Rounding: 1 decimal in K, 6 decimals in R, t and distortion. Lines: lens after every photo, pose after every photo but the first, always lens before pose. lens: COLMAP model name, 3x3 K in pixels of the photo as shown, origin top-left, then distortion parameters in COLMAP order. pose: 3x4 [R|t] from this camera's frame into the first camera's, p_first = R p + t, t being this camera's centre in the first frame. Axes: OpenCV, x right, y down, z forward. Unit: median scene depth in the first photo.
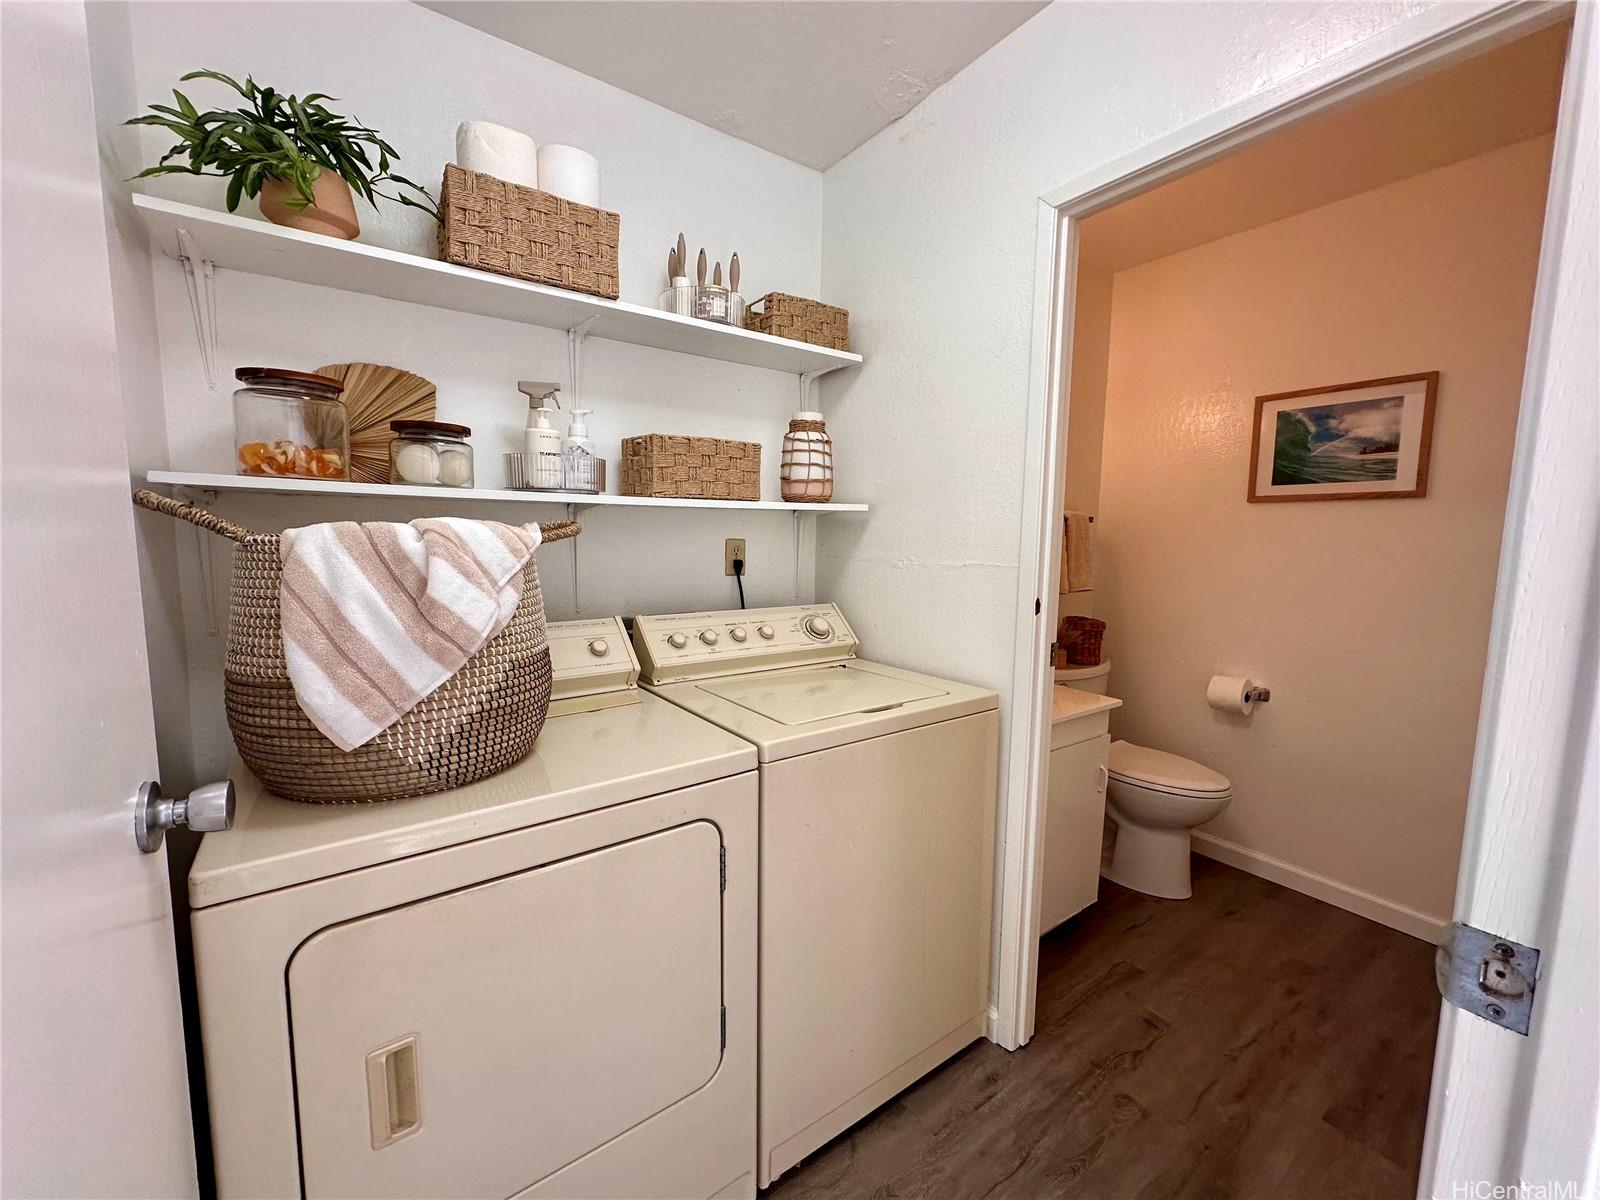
lens RADIAL K [[642.3, 0, 802.3], [0, 642.3, 603.2], [0, 0, 1]] dist [0.004564, 0.000567]
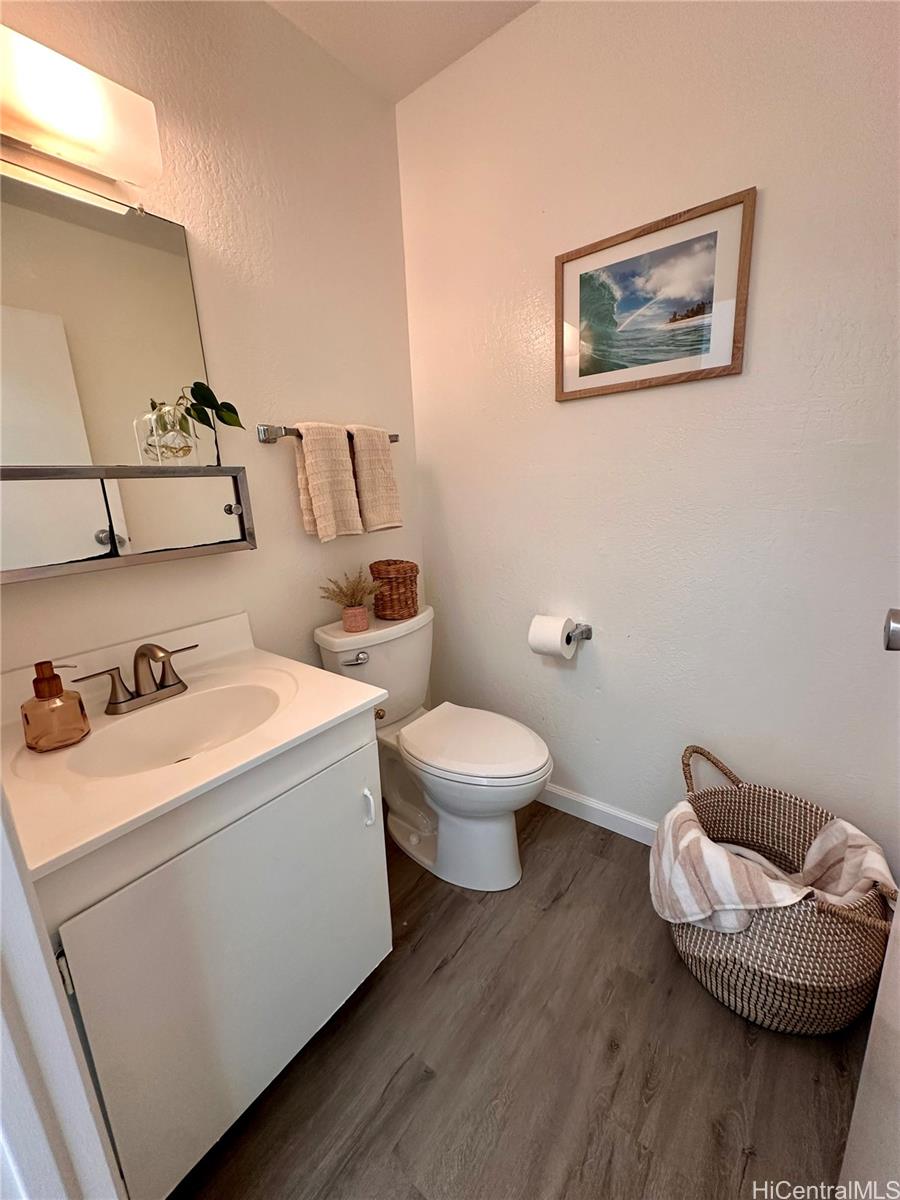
lens RADIAL K [[481.7, 0, 448.4], [0, 481.7, 598.6], [0, 0, 1]] dist [0.004564, 0.000567]
pose [[0.959736, -0.131114, 0.248426, 0.403609], [0.097085, 0.984710, 0.144642, -0.014539], [-0.263592, -0.114700, 0.957791, 0.455717]]
